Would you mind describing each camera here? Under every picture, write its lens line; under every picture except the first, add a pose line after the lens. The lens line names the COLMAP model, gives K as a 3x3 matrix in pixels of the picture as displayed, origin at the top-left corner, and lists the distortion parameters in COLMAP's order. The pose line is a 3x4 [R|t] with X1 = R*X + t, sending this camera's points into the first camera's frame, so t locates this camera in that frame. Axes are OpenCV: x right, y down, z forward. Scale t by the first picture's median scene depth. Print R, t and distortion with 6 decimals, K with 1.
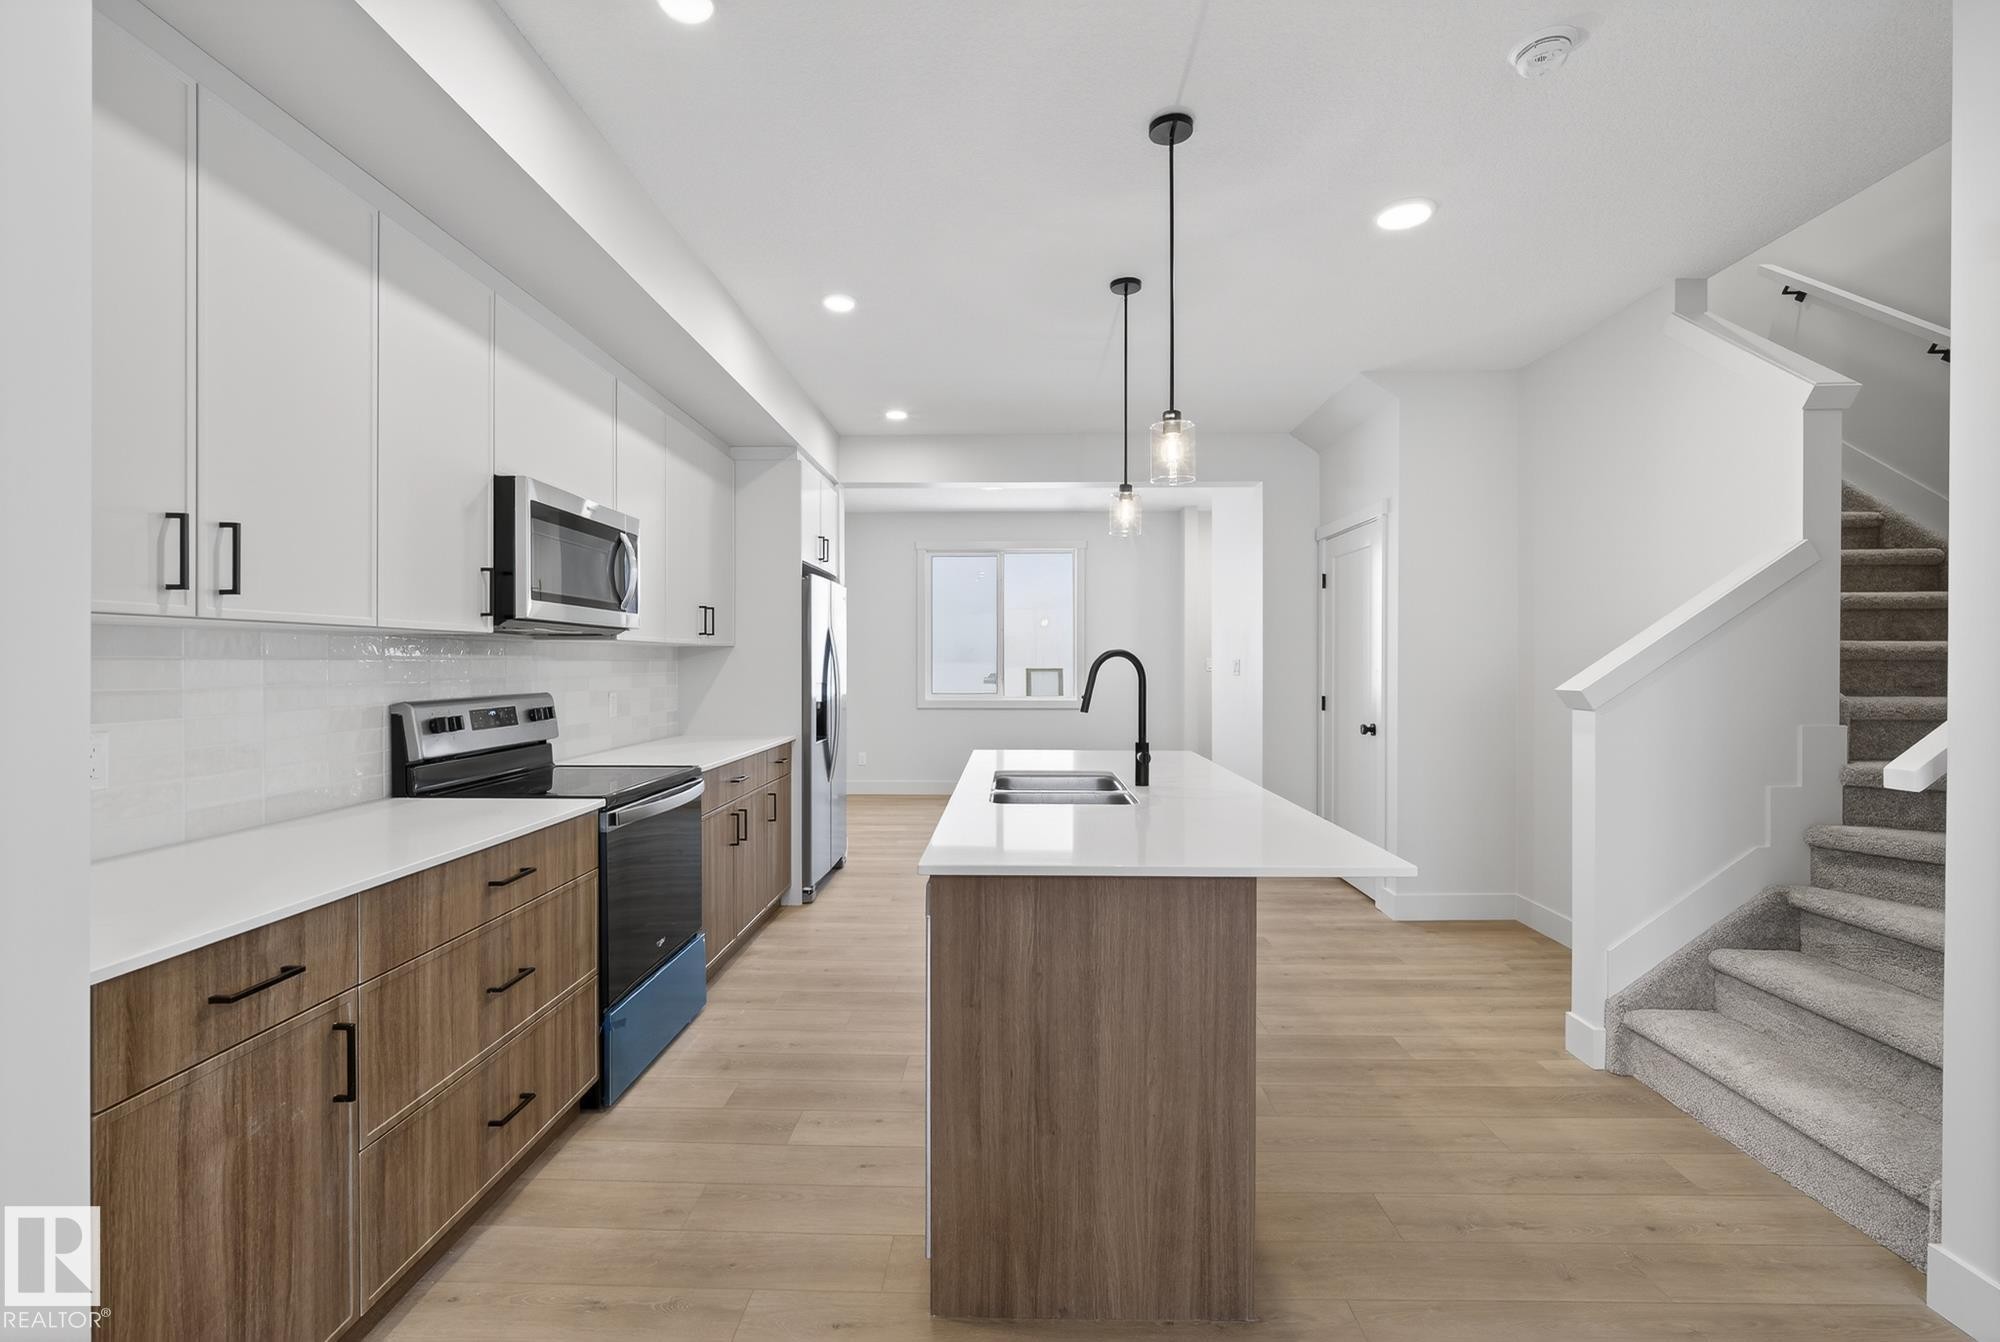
lens RADIAL K [[866.7, 0, 1002.2], [0, 866.7, 665.7], [0, 0, 1]] dist [-0.014579, 0.005452]
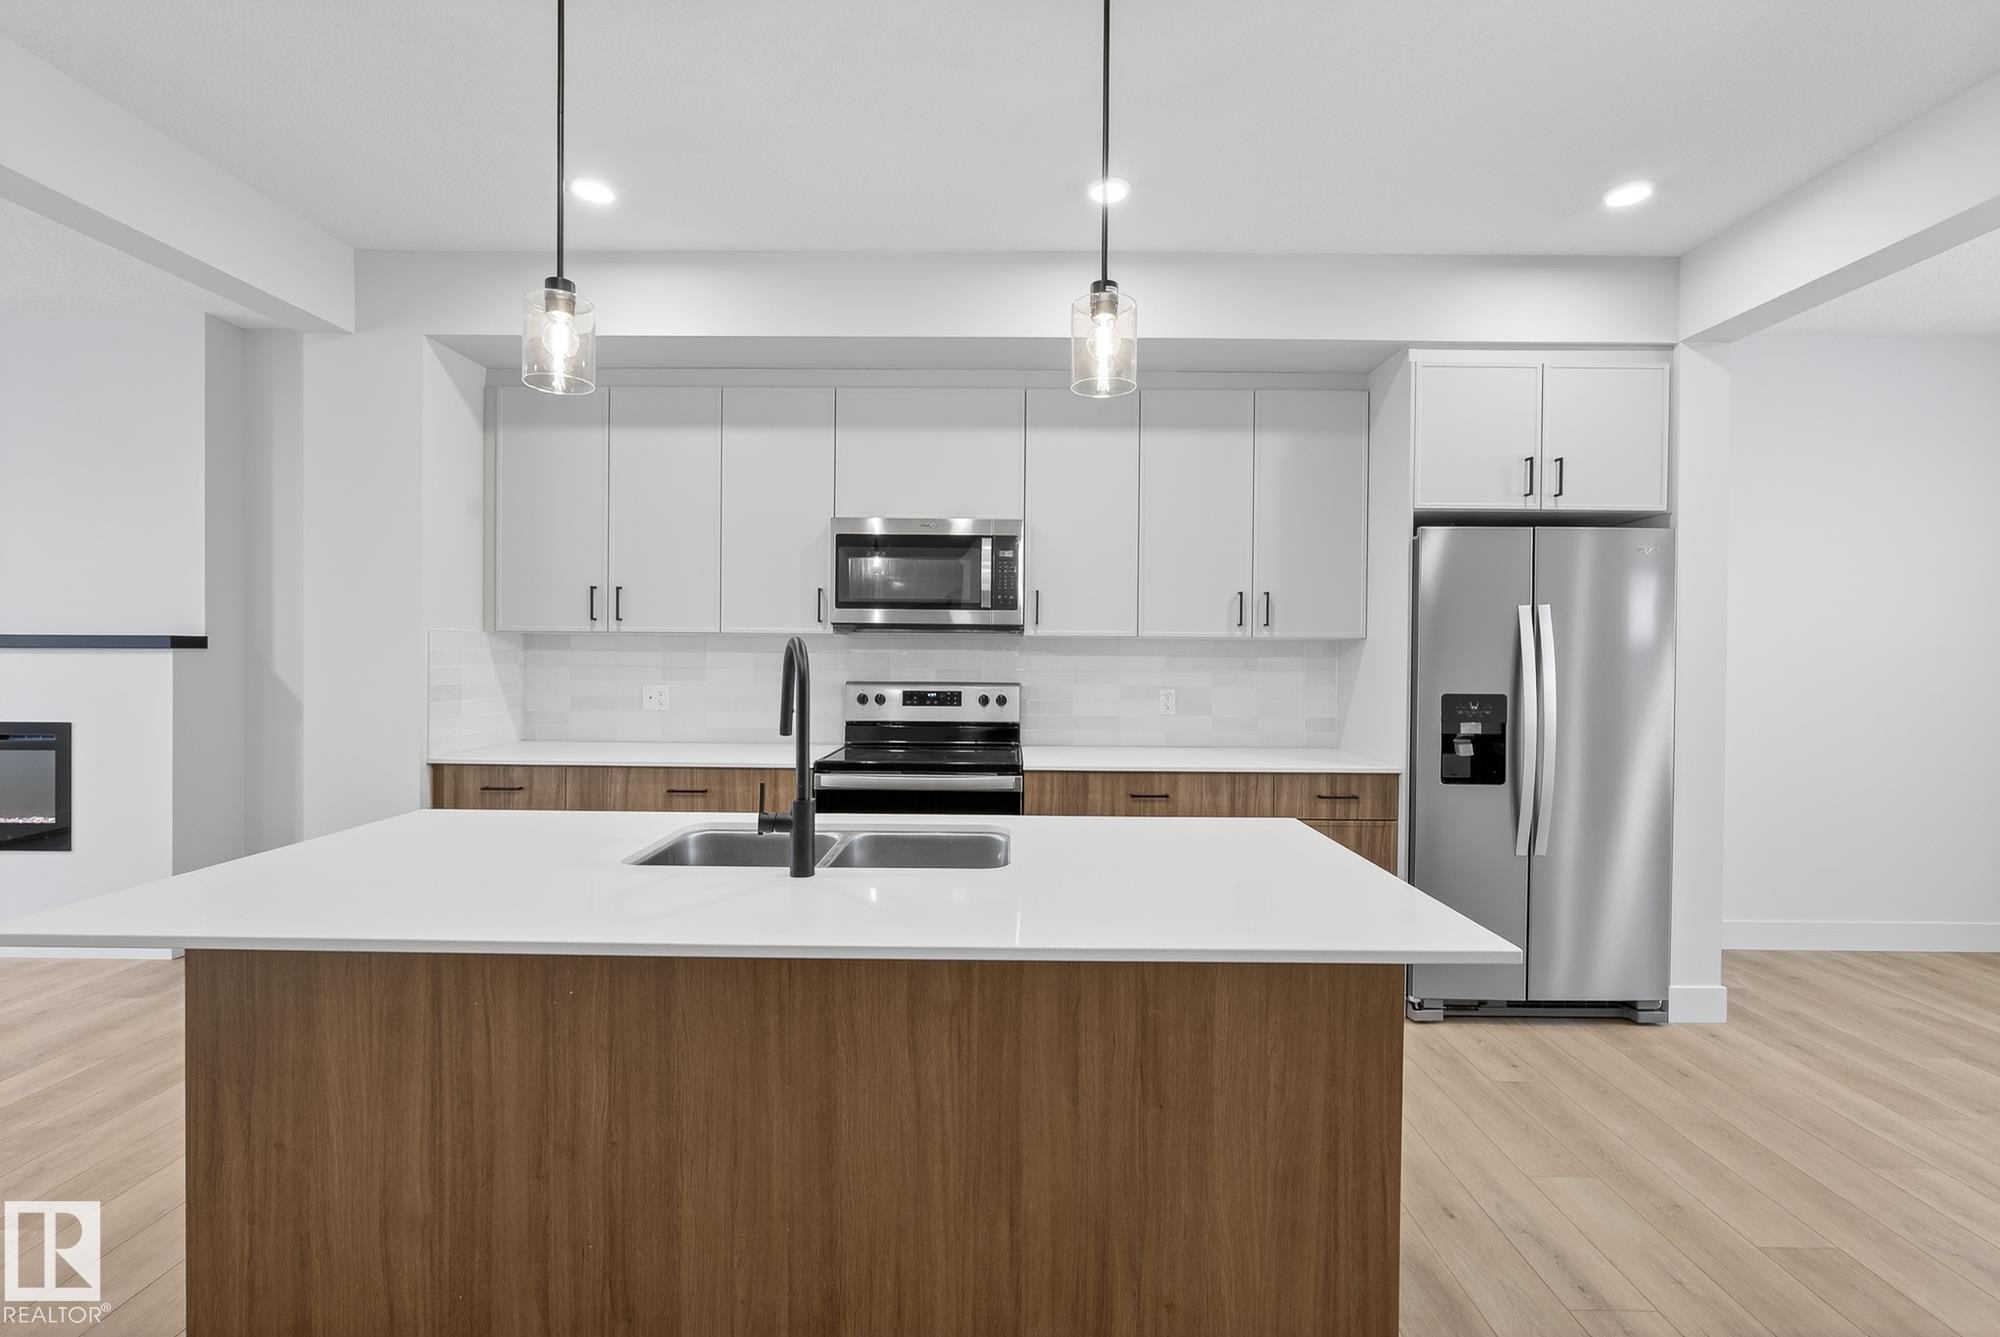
lens RADIAL K [[866.7, 0, 1002.2], [0, 866.7, 663.2], [0, 0, 1]] dist [-0.014579, 0.005452]
pose [[0.012386, 0.011510, -0.999857, 0.708119], [-0.014390, 0.999832, 0.011331, -0.008514], [0.999820, 0.014247, 0.012550, 1.095752]]
